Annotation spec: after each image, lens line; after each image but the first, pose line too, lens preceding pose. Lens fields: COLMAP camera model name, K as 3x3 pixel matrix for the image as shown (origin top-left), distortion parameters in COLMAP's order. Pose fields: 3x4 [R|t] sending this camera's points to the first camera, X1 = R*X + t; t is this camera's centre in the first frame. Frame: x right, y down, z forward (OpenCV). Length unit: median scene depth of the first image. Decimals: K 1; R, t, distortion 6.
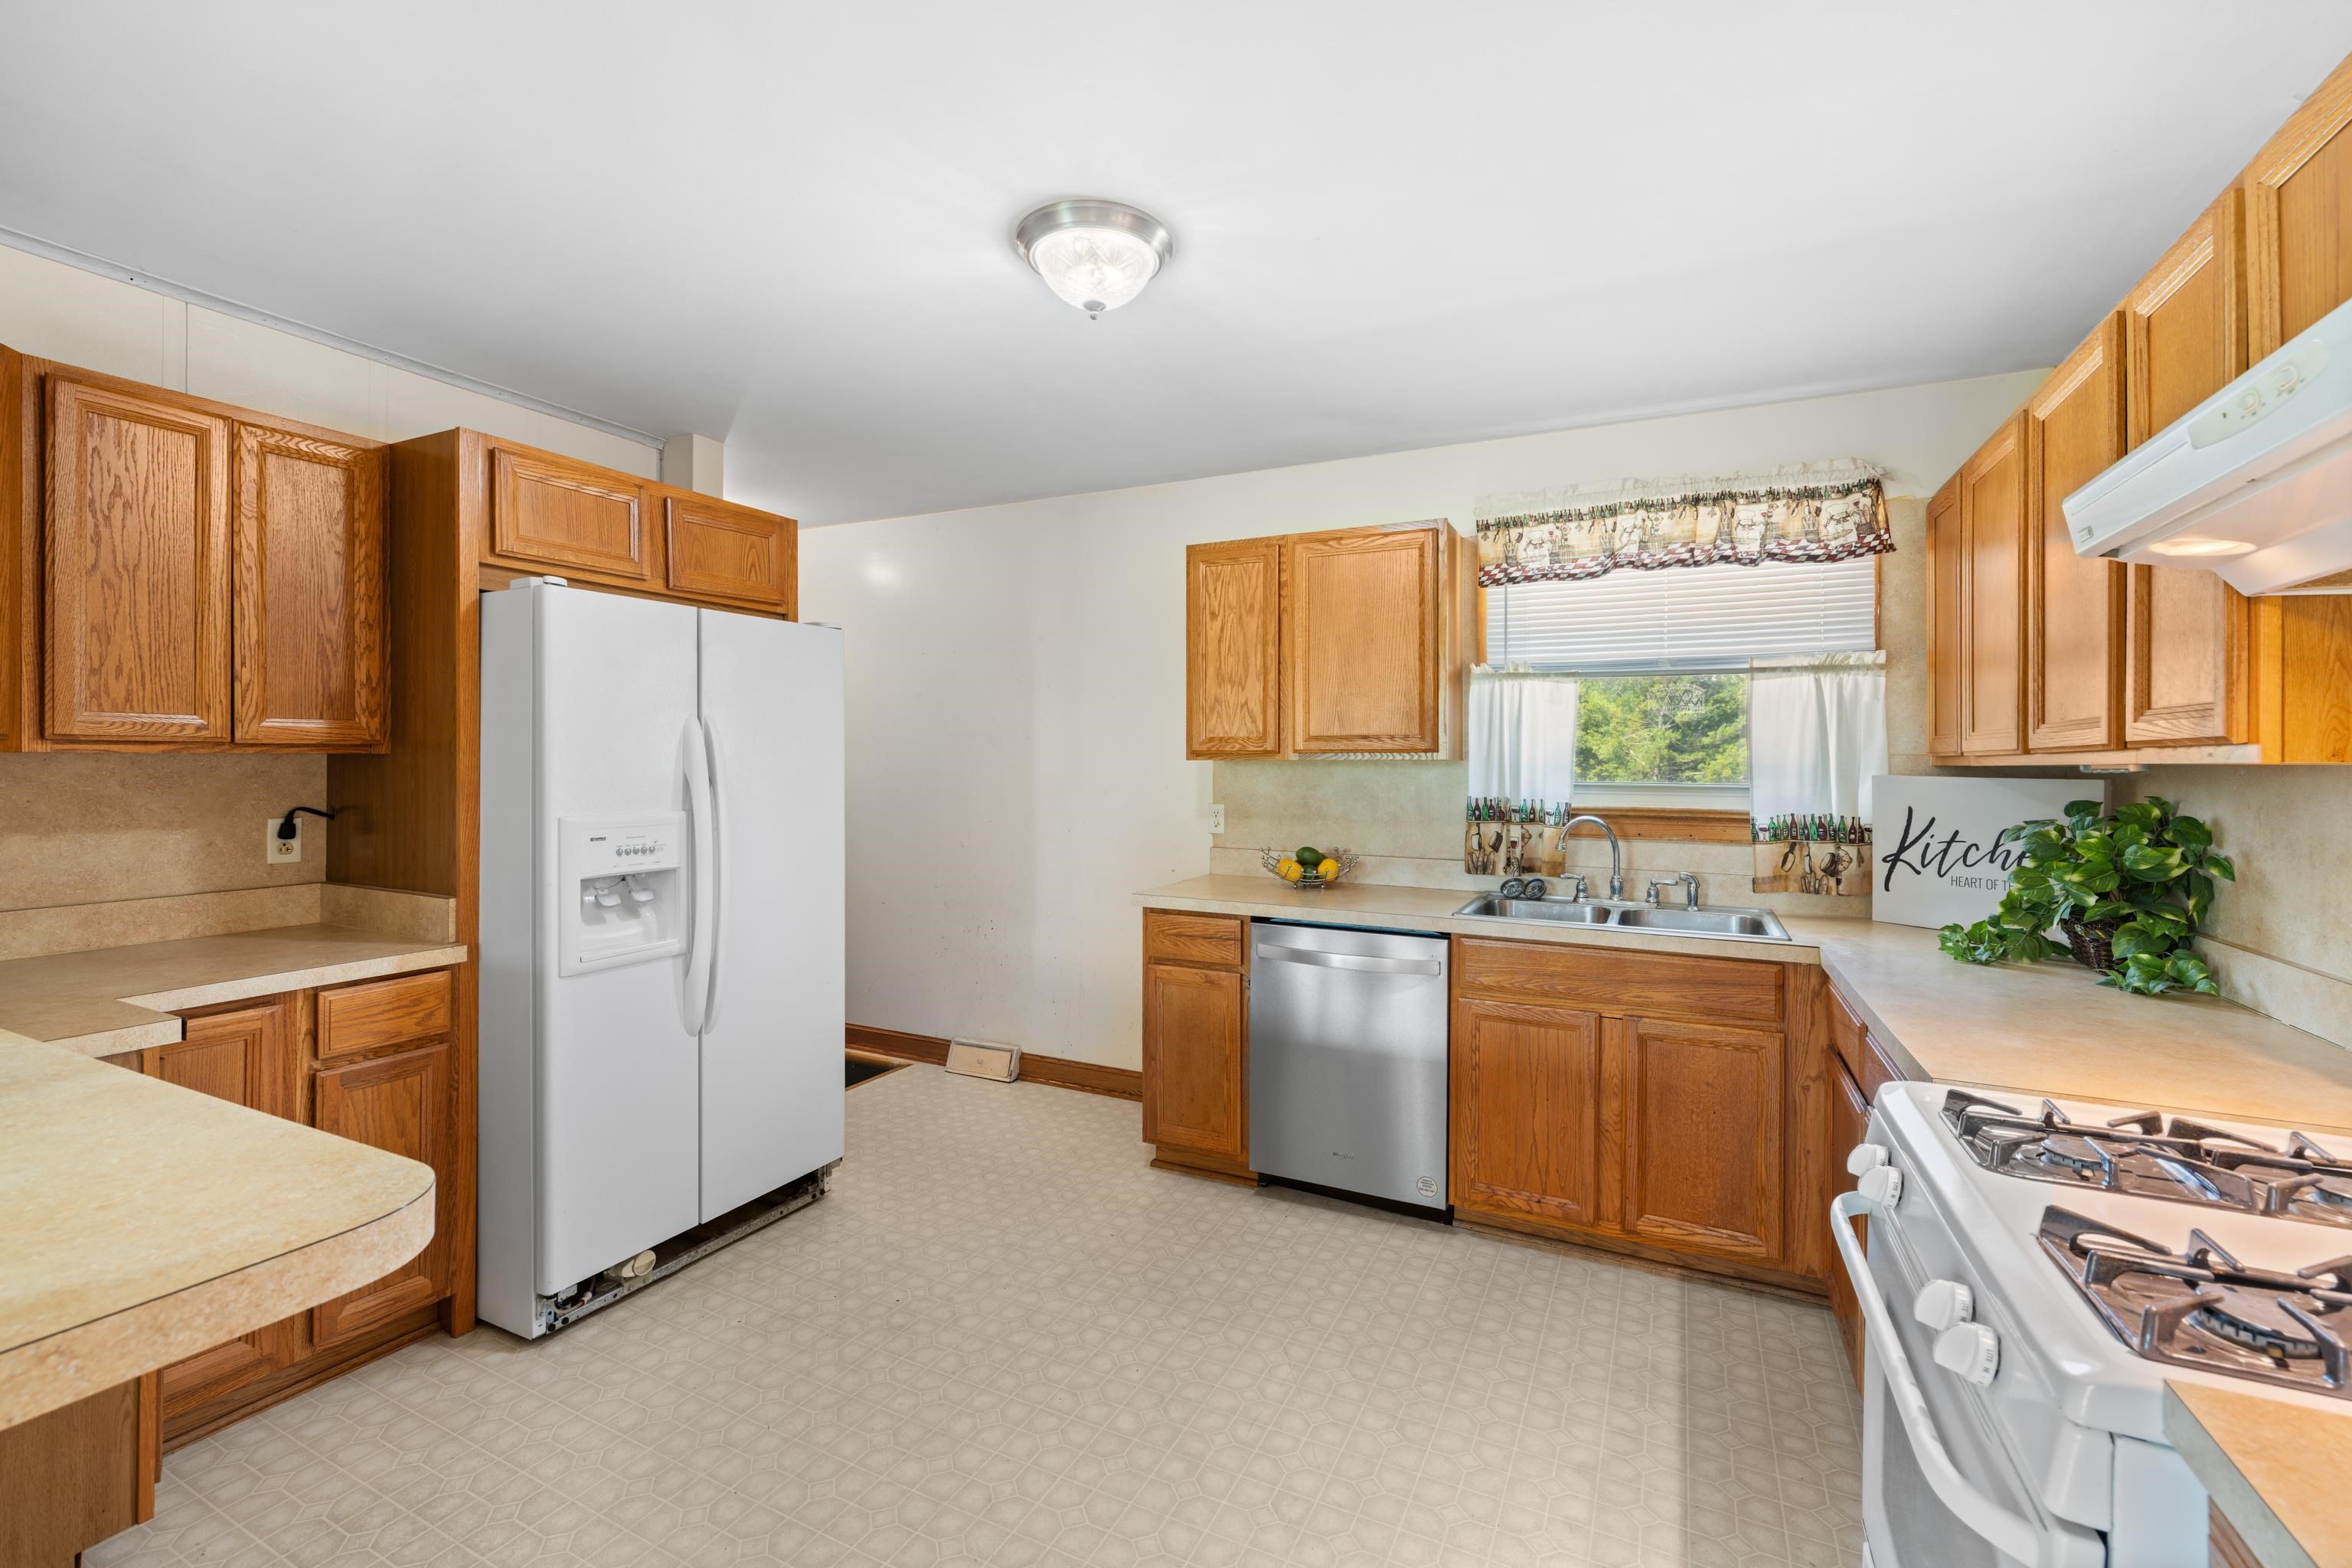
lens RADIAL K [[993.1, 0, 1183.1], [0, 993.1, 761.5], [0, 0, 1]] dist [0.000193, -0.000359]
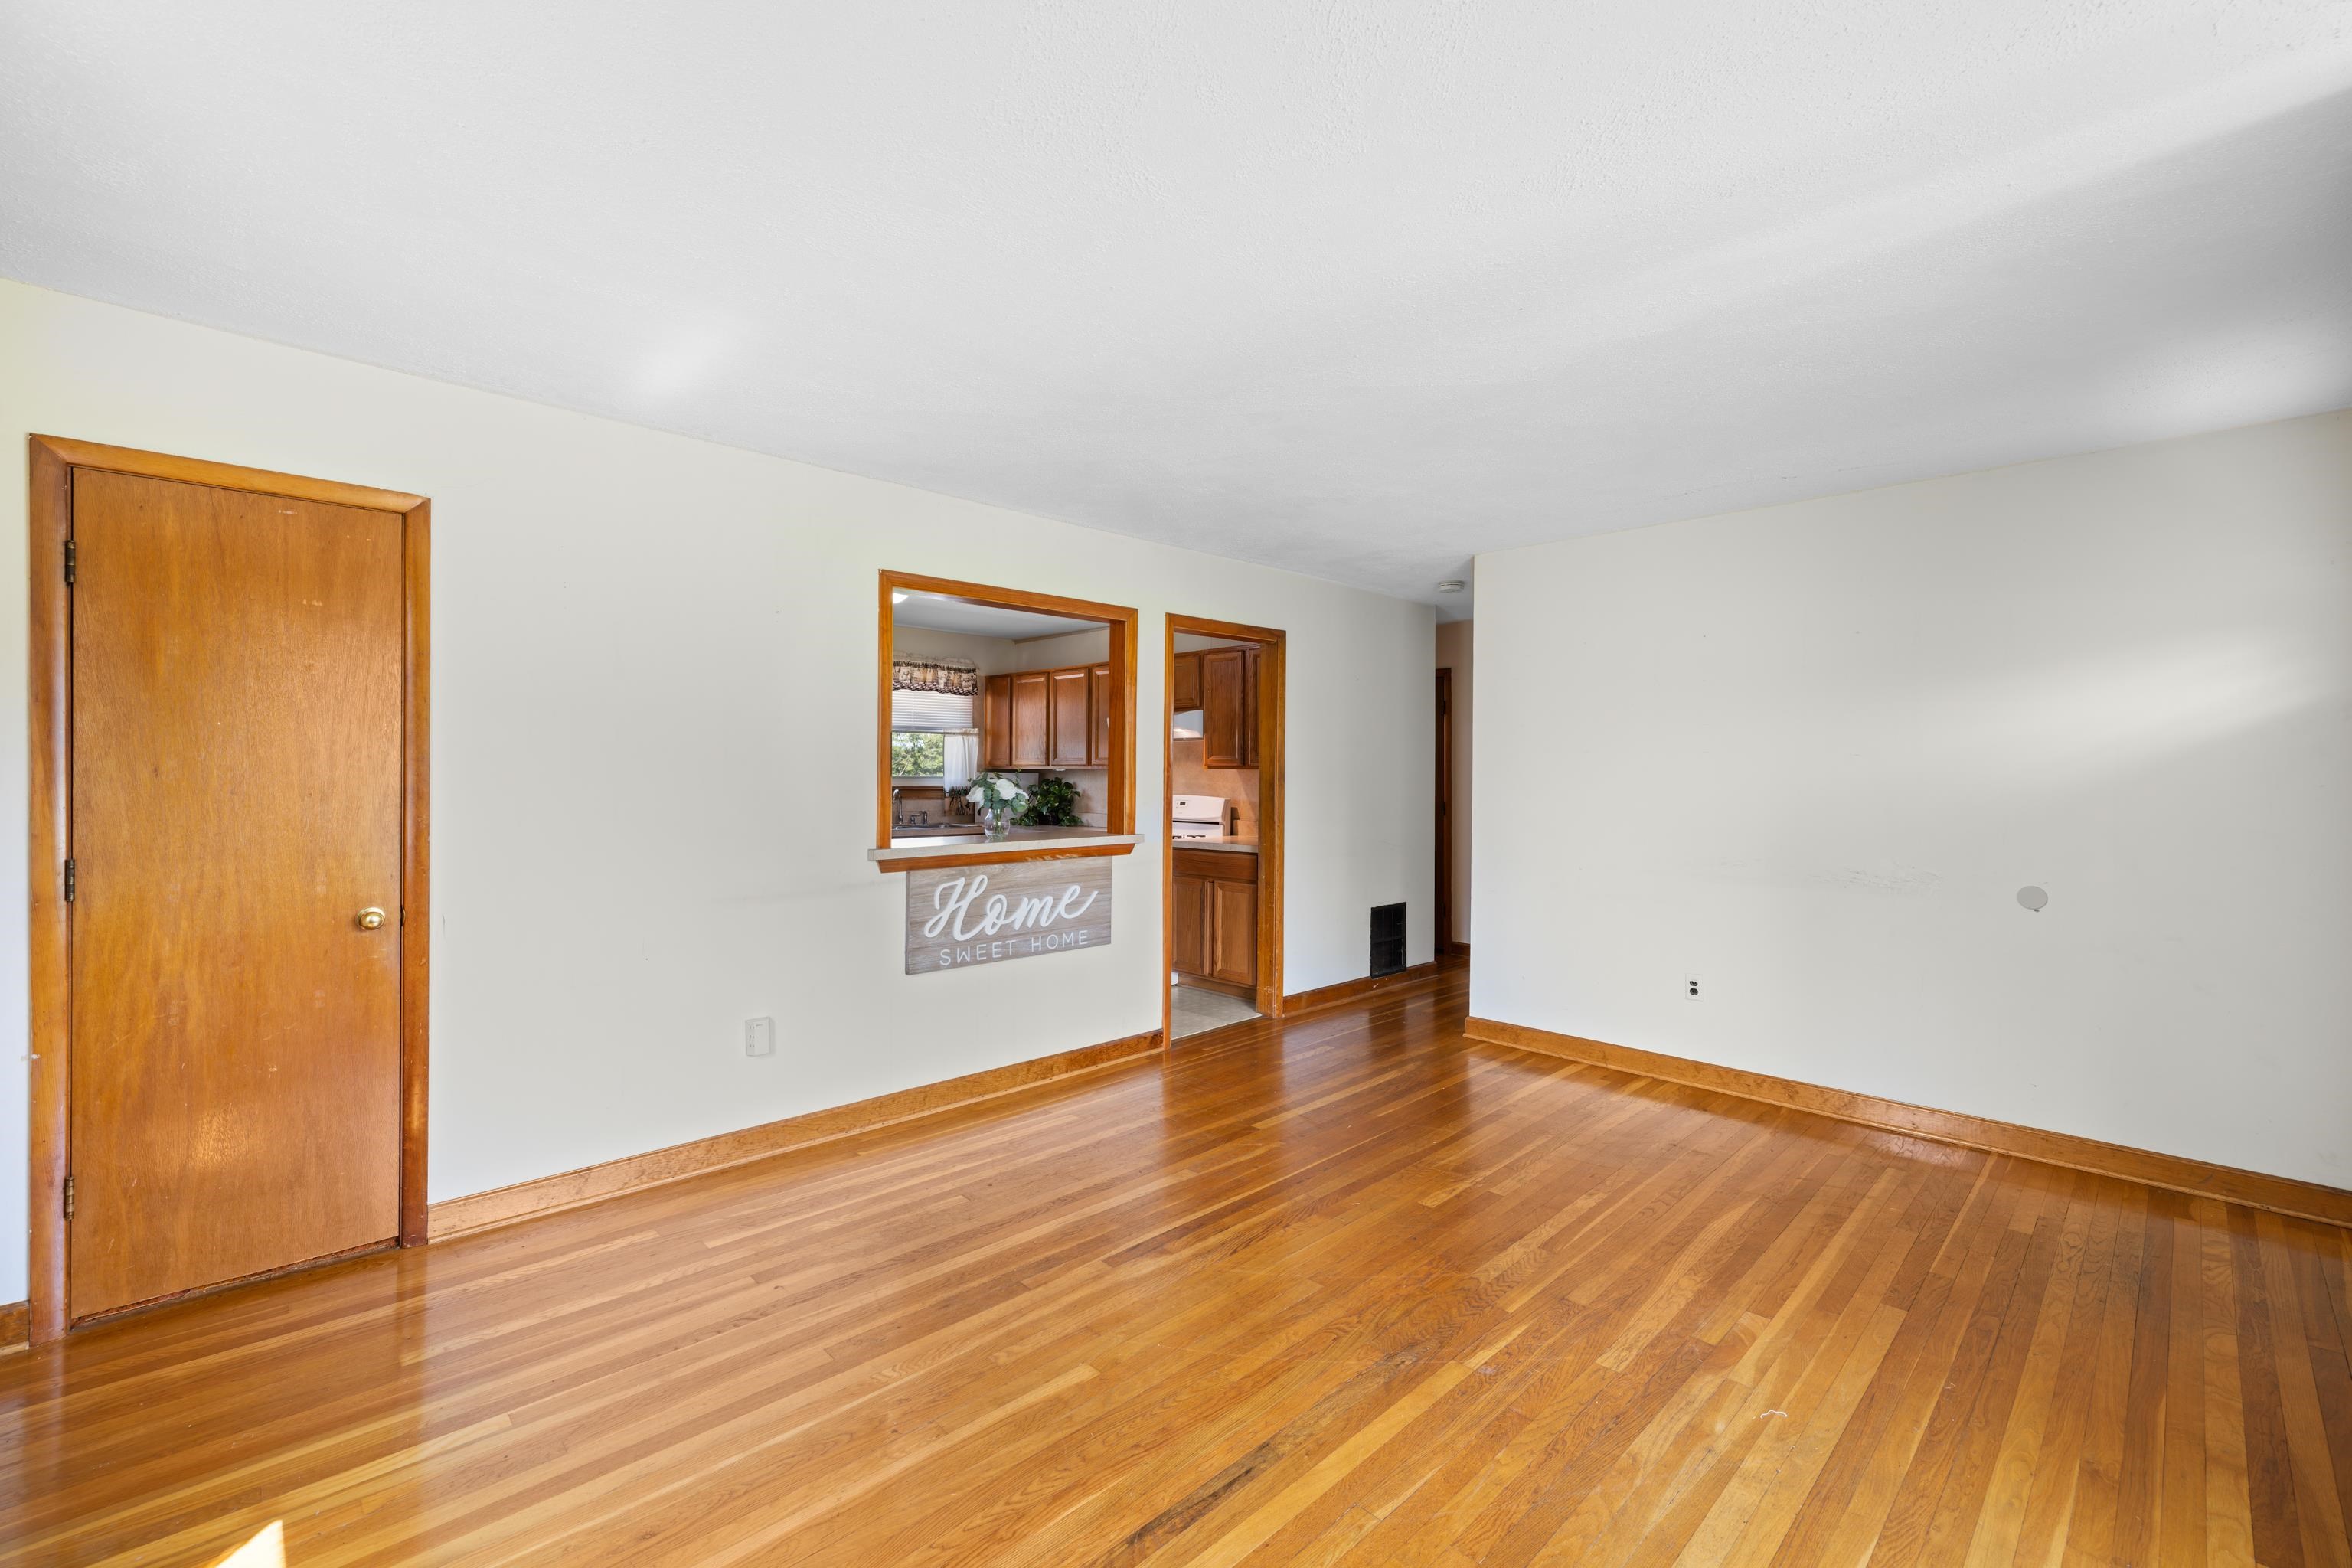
lens RADIAL K [[993.1, 0, 1175.1], [0, 993.1, 771.0], [0, 0, 1]] dist [0.000193, -0.000359]
pose [[0.340293, -0.004227, 0.940310, -1.746332], [-0.005705, 0.999962, 0.006560, -0.011042], [-0.940302, -0.007597, 0.340256, -0.499610]]
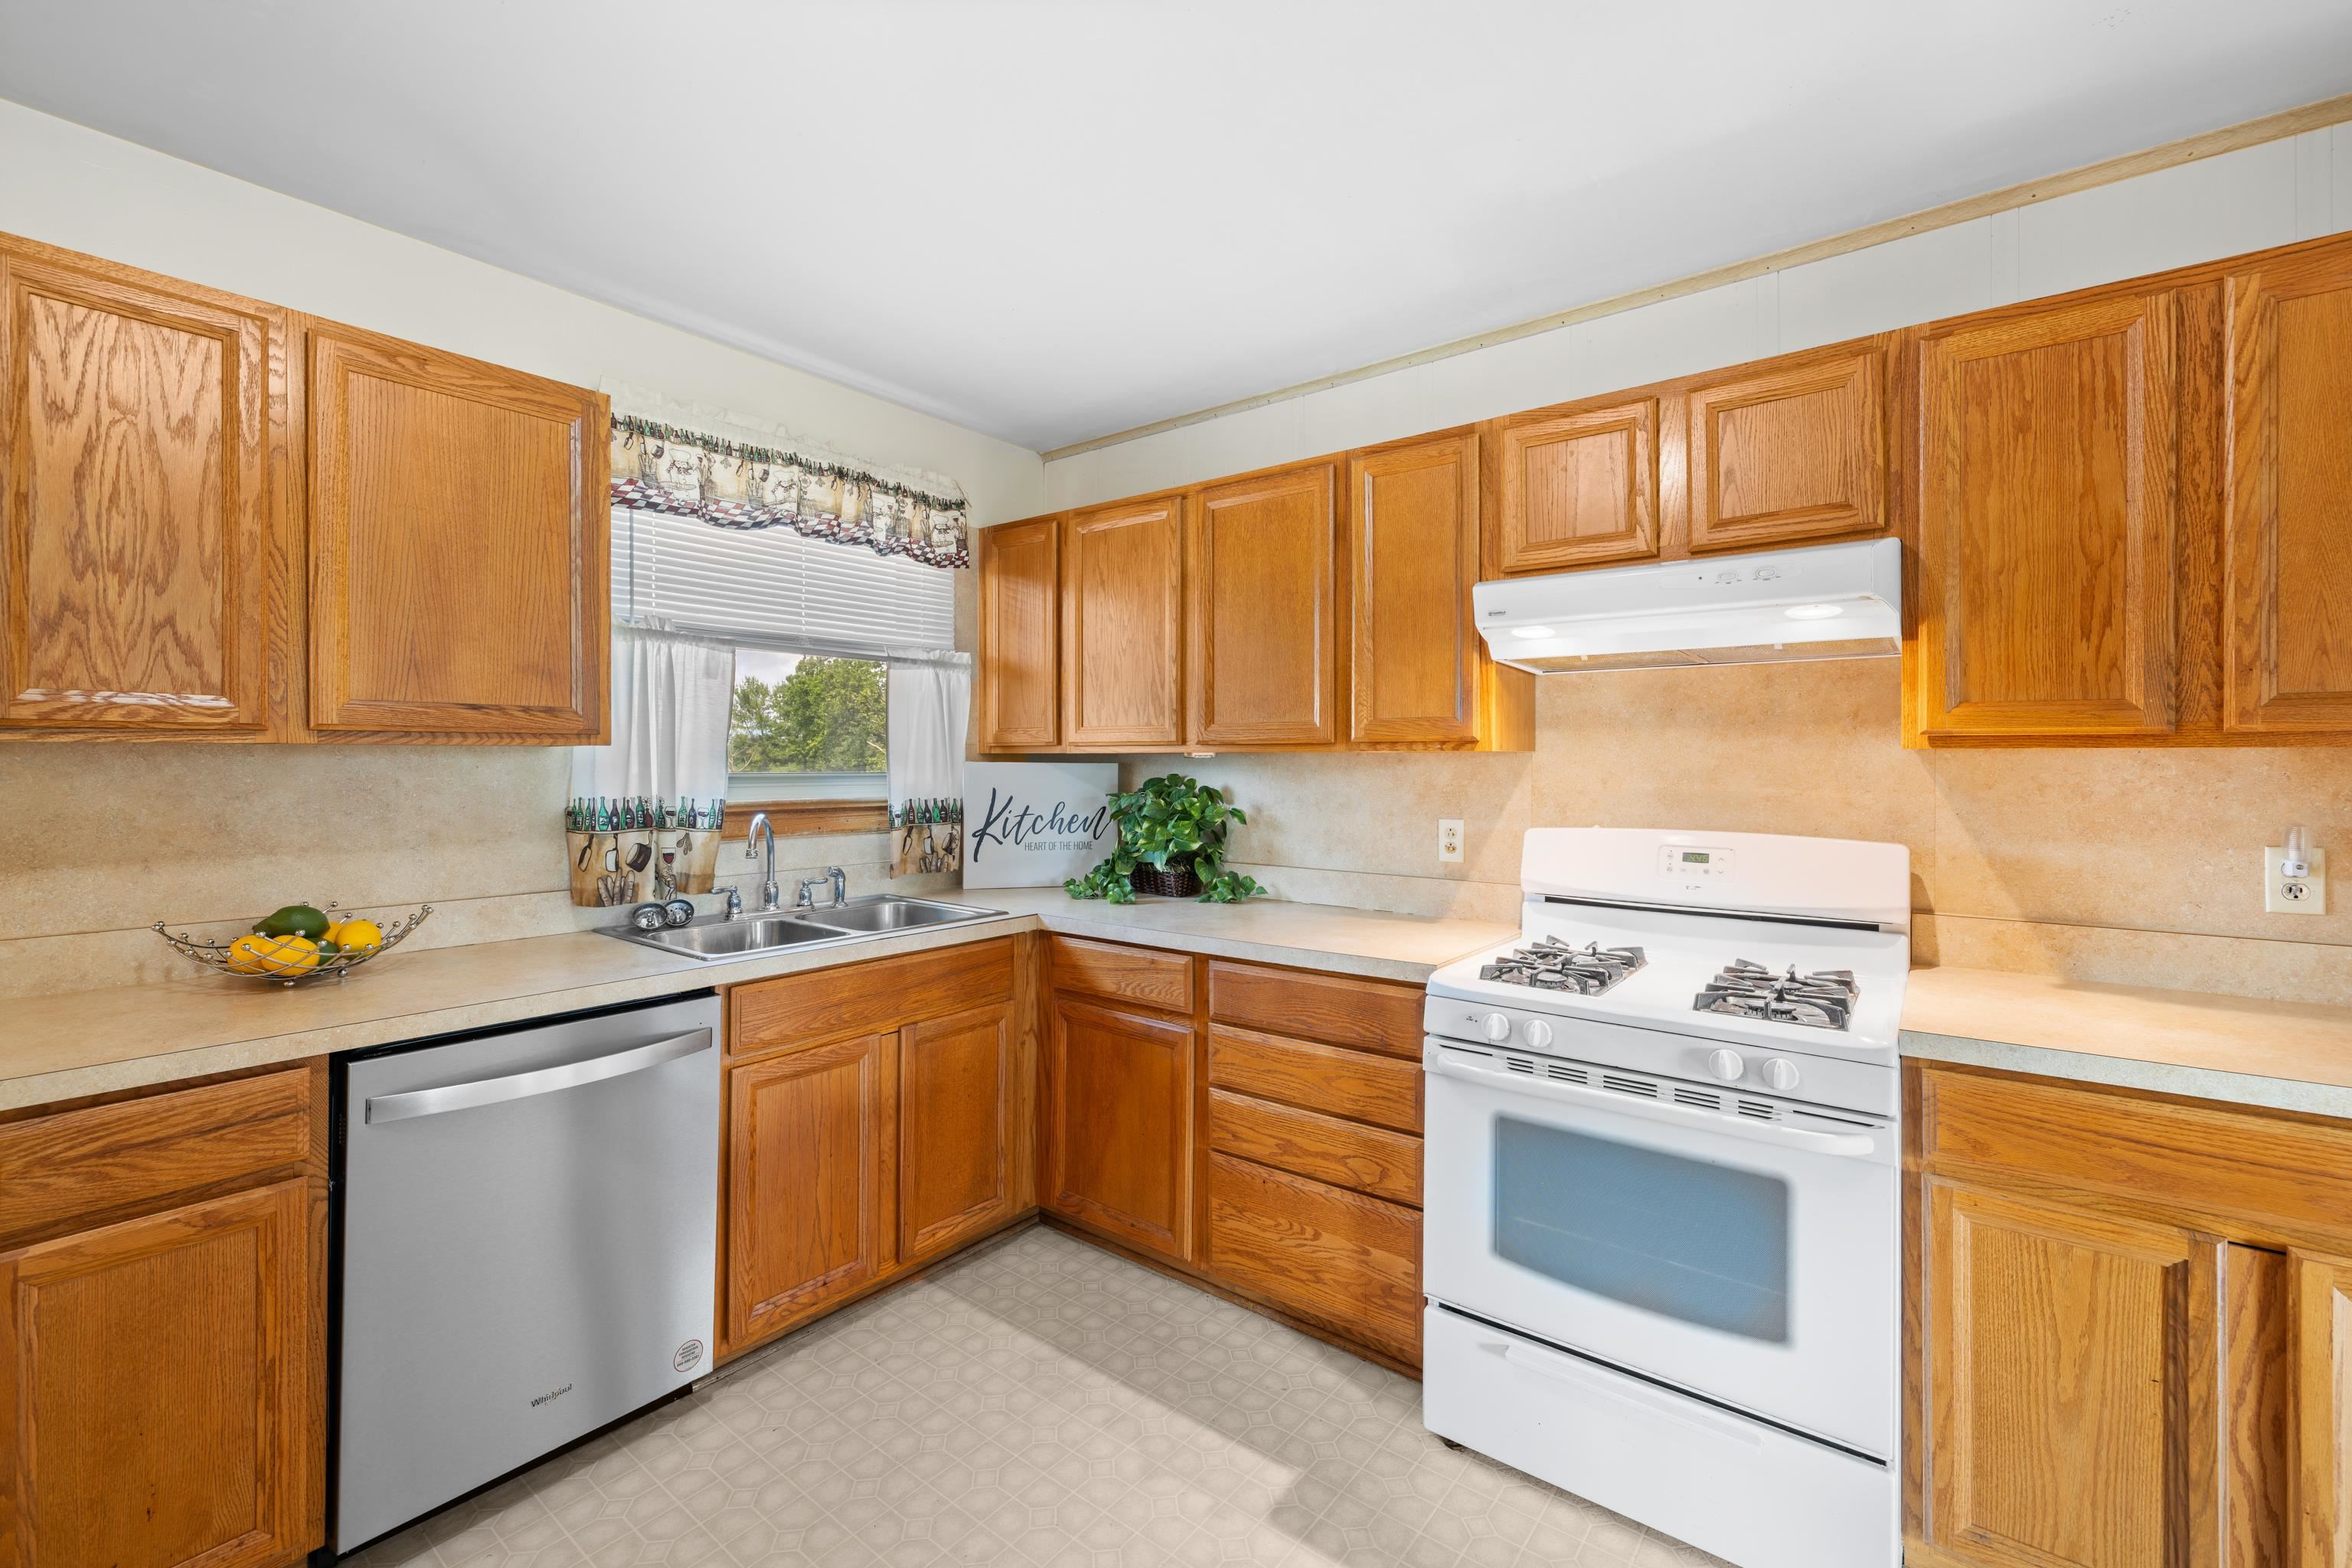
lens RADIAL K [[993.1, 0, 1181.9], [0, 993.1, 756.9], [0, 0, 1]] dist [0.000193, -0.000359]
pose [[0.202893, -0.003523, 0.979195, -0.359364], [-0.002244, 0.999989, 0.004063, 0.002796], [-0.979198, -0.003022, 0.202882, 0.508046]]
